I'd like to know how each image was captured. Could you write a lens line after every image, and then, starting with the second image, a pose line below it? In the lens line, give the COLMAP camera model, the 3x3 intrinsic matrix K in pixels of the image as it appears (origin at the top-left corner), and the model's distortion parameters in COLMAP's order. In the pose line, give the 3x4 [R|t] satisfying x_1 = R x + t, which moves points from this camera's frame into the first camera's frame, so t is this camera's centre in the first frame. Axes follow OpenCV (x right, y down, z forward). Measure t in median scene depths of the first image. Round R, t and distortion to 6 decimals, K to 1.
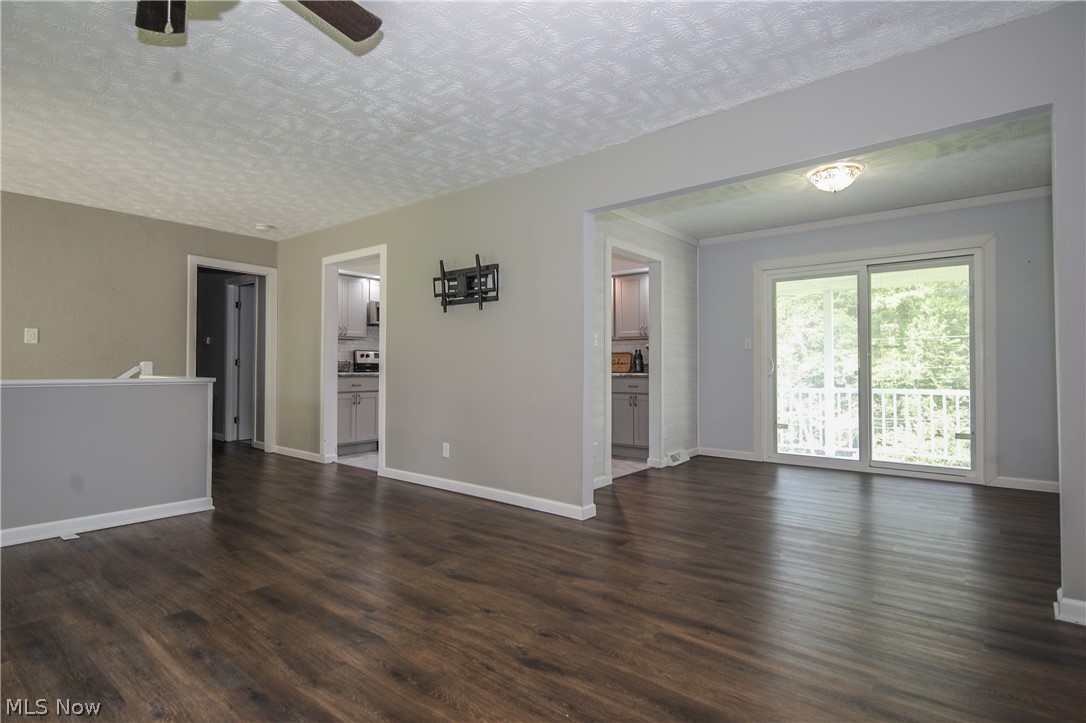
lens RADIAL K [[550.5, 0, 547.1], [0, 550.5, 359.8], [0, 0, 1]] dist [0.000746, -0.000758]
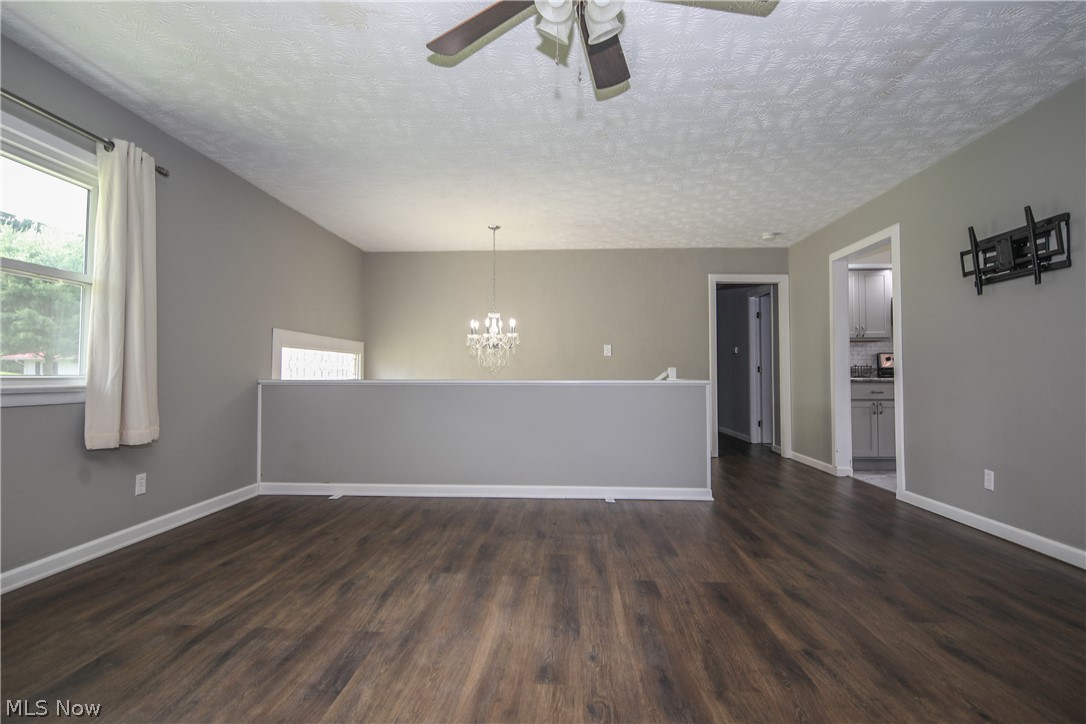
lens RADIAL K [[541.7, 0, 538.7], [0, 541.7, 359.7], [0, 0, 1]] dist [0.001651, -0.001158]
pose [[0.578908, -0.028928, -0.814879, 0.074106], [0.013034, 0.999571, -0.026225, 0.015372], [0.815289, 0.004560, 0.579037, 0.092481]]
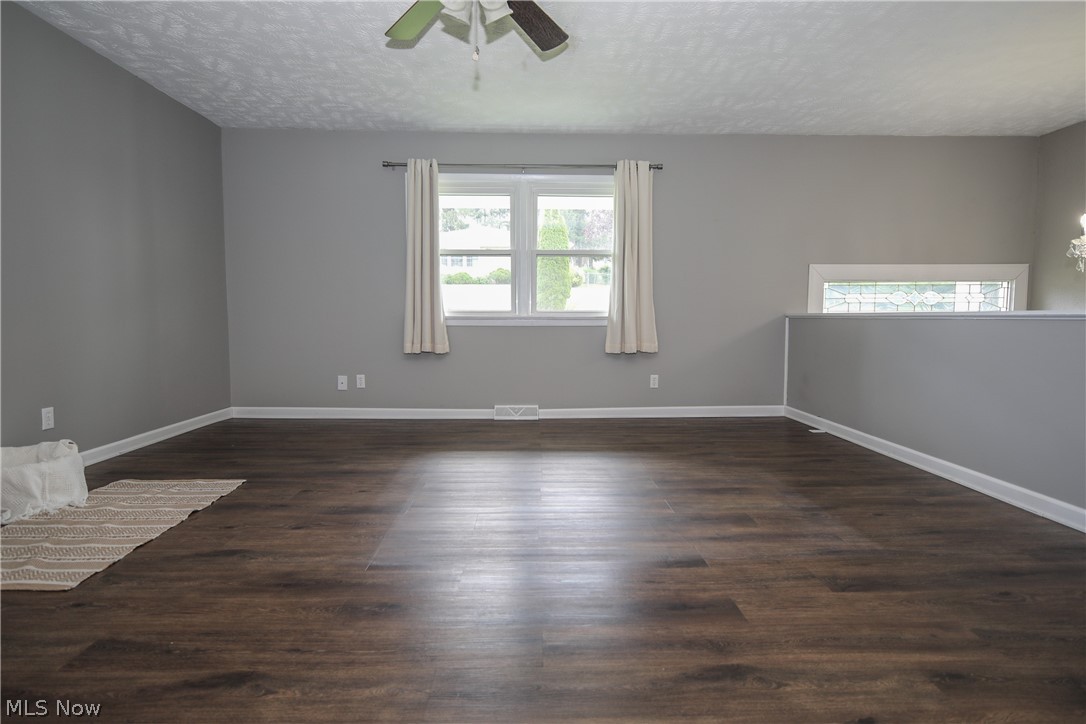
lens RADIAL K [[543.8, 0, 541.3], [0, 543.8, 355.2], [0, 0, 1]] dist [-0.000112, -0.000743]
pose [[-0.767036, 0.042443, -0.640199, 0.050723], [0.006066, 0.998245, 0.058913, 0.038278], [0.641576, 0.041305, -0.765947, 0.839402]]
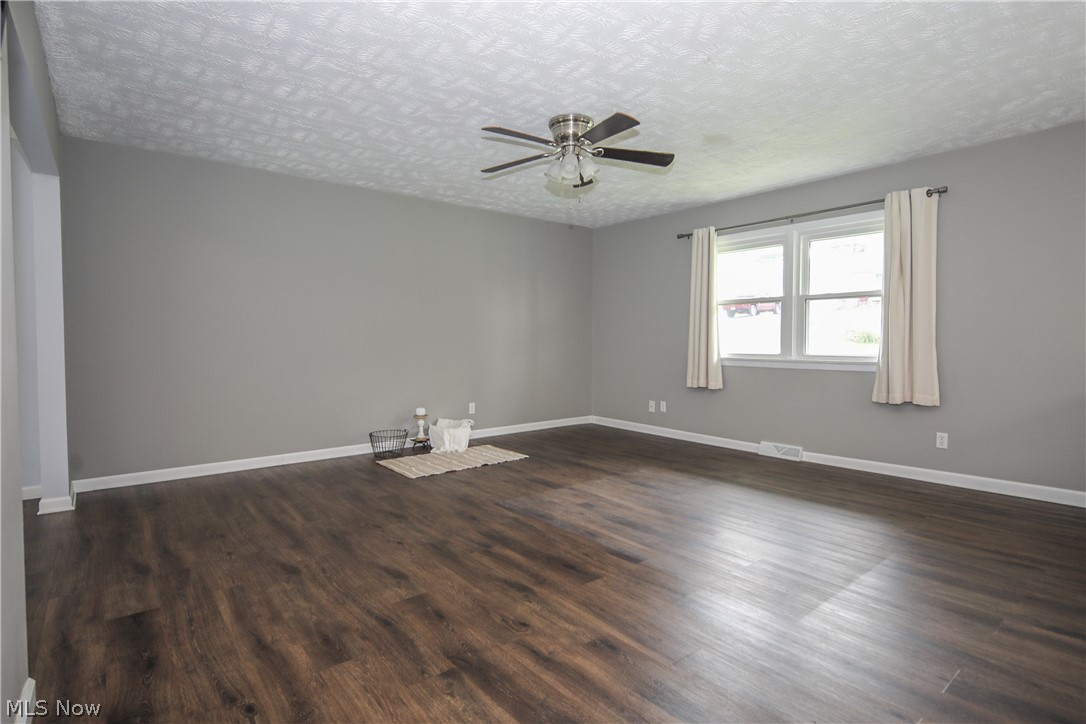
lens RADIAL K [[543.8, 0, 541.3], [0, 543.8, 355.2], [0, 0, 1]] dist [-0.000112, -0.000743]
pose [[-0.976626, -0.008569, 0.214773, -0.397677], [-0.005436, 0.999870, 0.015172, -0.001816], [-0.214875, 0.013650, -0.976546, 1.228053]]
